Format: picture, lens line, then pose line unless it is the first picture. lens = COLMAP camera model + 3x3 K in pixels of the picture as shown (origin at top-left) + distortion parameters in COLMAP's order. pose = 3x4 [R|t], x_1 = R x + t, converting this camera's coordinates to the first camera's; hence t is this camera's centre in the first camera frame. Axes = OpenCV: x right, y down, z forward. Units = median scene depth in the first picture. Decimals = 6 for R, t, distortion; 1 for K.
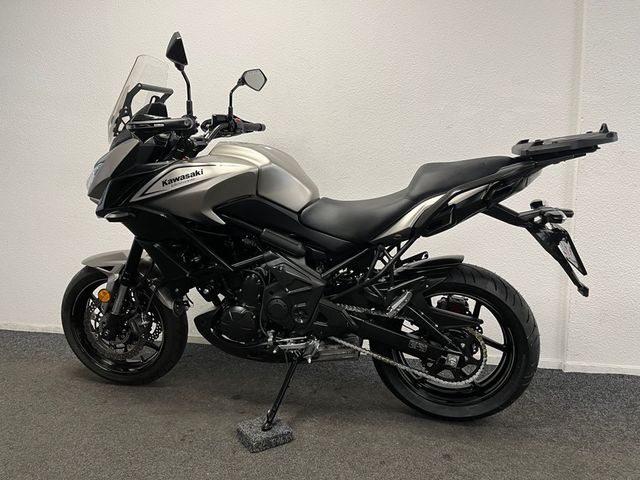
lens RADIAL K [[489.4, 0, 325.1], [0, 489.4, 236.8], [0, 0, 1]] dist [0.070824, -0.100022]
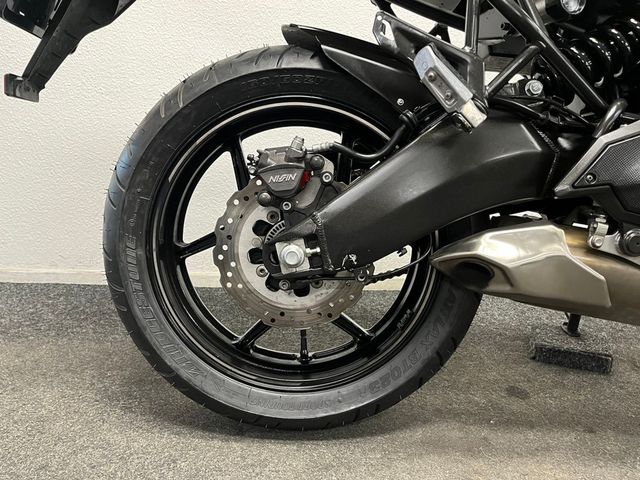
lens RADIAL K [[489.4, 0, 313.8], [0, 489.4, 238.6], [0, 0, 1]] dist [0.070824, -0.100022]
pose [[0.979102, -0.023184, 0.202046, -0.514337], [0.002485, 0.994770, 0.102105, 0.154642], [-0.203356, -0.099469, 0.974039, 0.687016]]
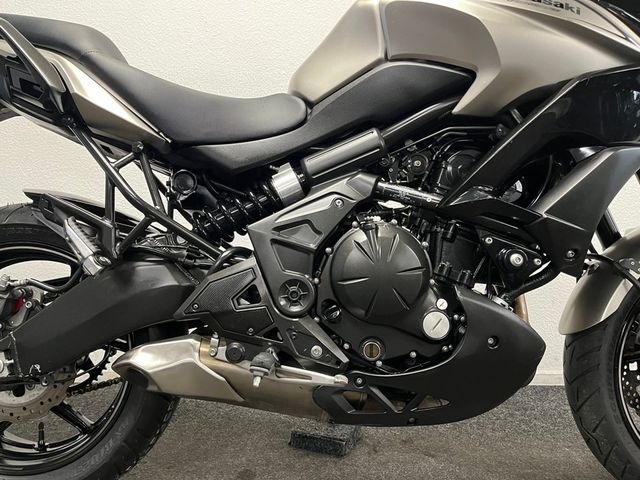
lens RADIAL K [[489.4, 0, 315.8], [0, 489.4, 233.3], [0, 0, 1]] dist [0.070824, -0.100022]
pose [[0.975980, 0.002489, 0.217846, -0.253508], [0.012581, 0.997622, -0.067765, 0.112113], [-0.217497, 0.068878, 0.973628, 0.494804]]
